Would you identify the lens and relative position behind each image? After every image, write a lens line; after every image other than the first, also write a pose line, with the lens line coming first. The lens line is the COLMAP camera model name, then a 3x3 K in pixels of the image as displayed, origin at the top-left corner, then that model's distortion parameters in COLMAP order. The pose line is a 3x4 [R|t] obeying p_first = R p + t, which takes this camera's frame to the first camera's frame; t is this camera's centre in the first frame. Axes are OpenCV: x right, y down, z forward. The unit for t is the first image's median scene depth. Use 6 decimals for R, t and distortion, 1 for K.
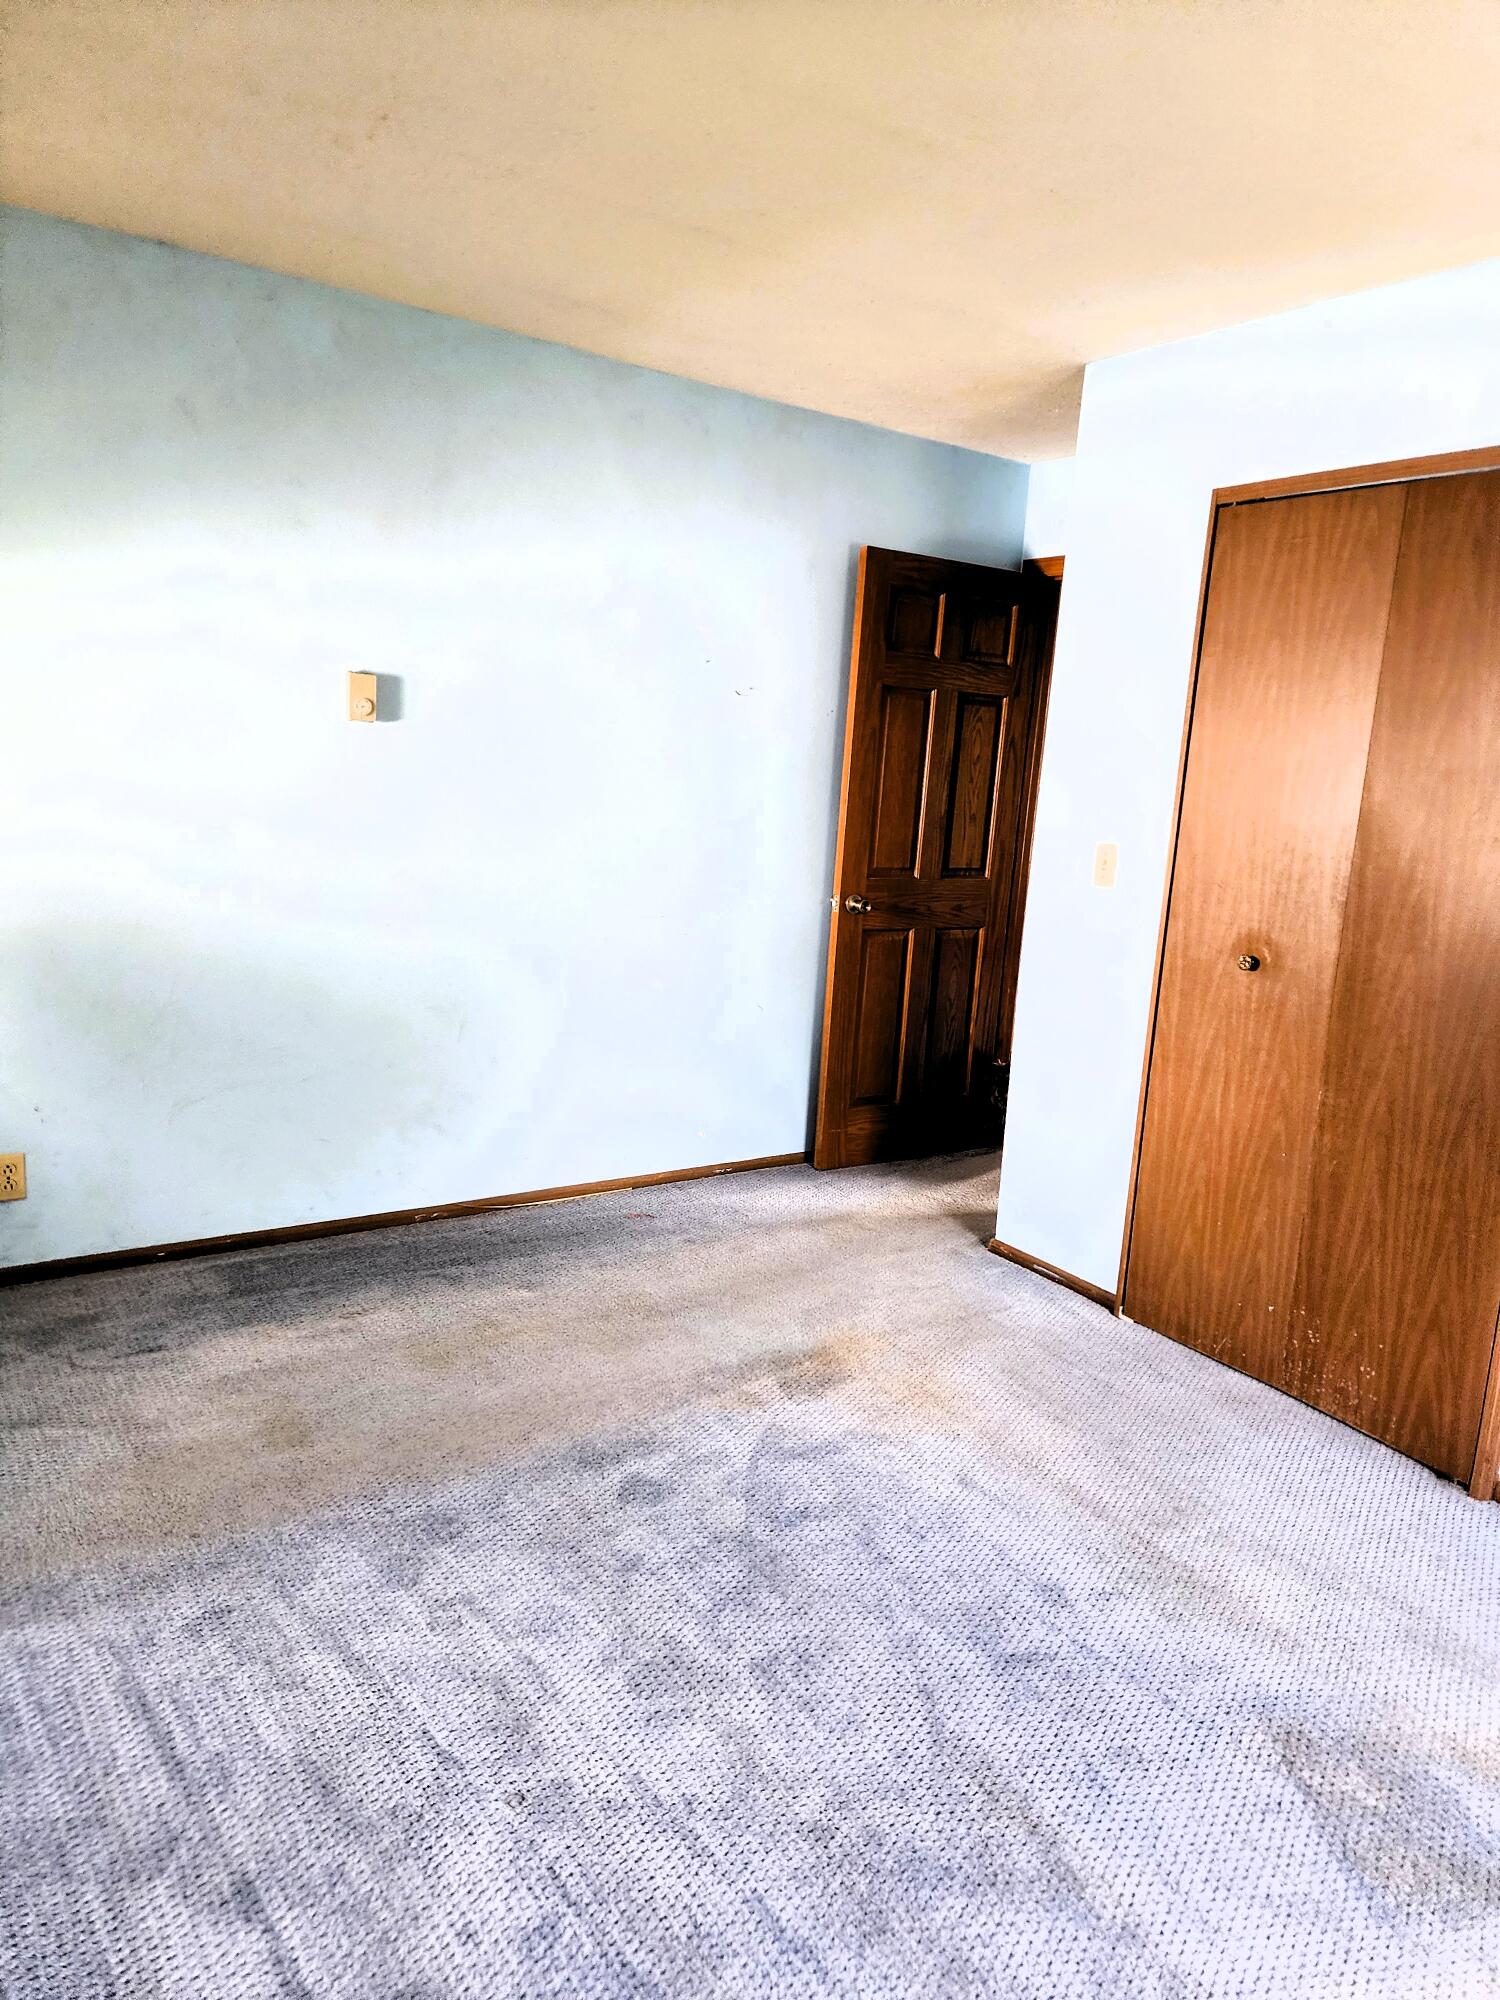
lens RADIAL K [[1328.5, 0, 744.4], [0, 1328.5, 999.8], [0, 0, 1]] dist [0.078957, -0.071124]
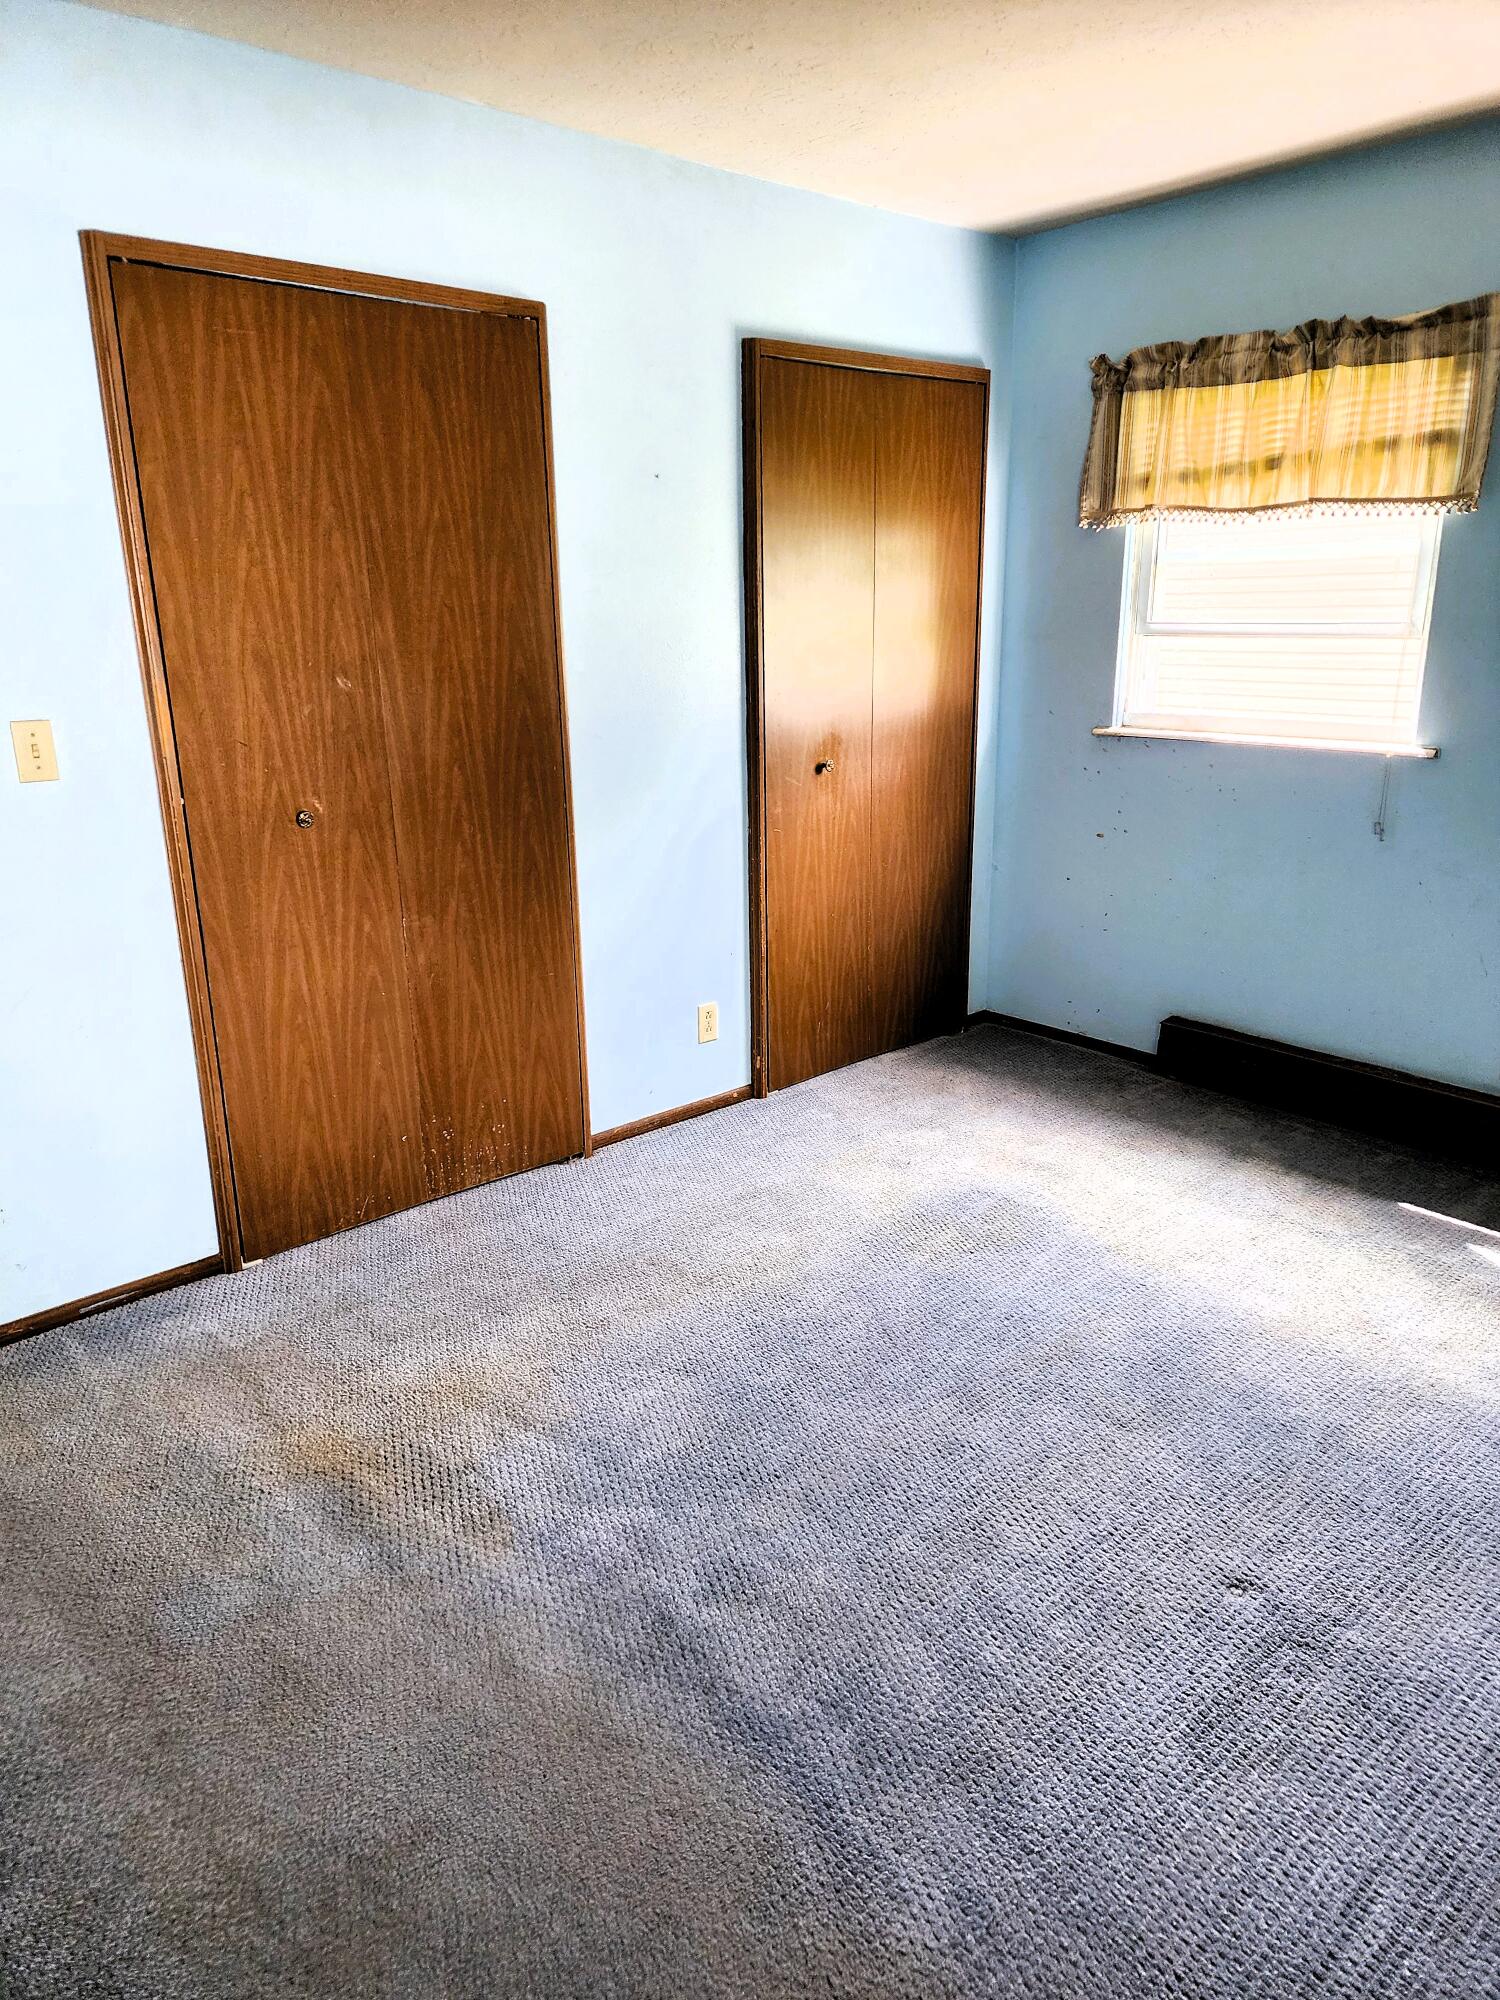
lens RADIAL K [[1328.5, 0, 744.4], [0, 1328.5, 999.8], [0, 0, 1]] dist [0.078957, -0.071124]
pose [[-0.126675, -0.341953, 0.931140, -0.556525], [0.197207, 0.911282, 0.361489, -0.185381], [-0.972144, 0.229419, -0.048001, 0.767953]]
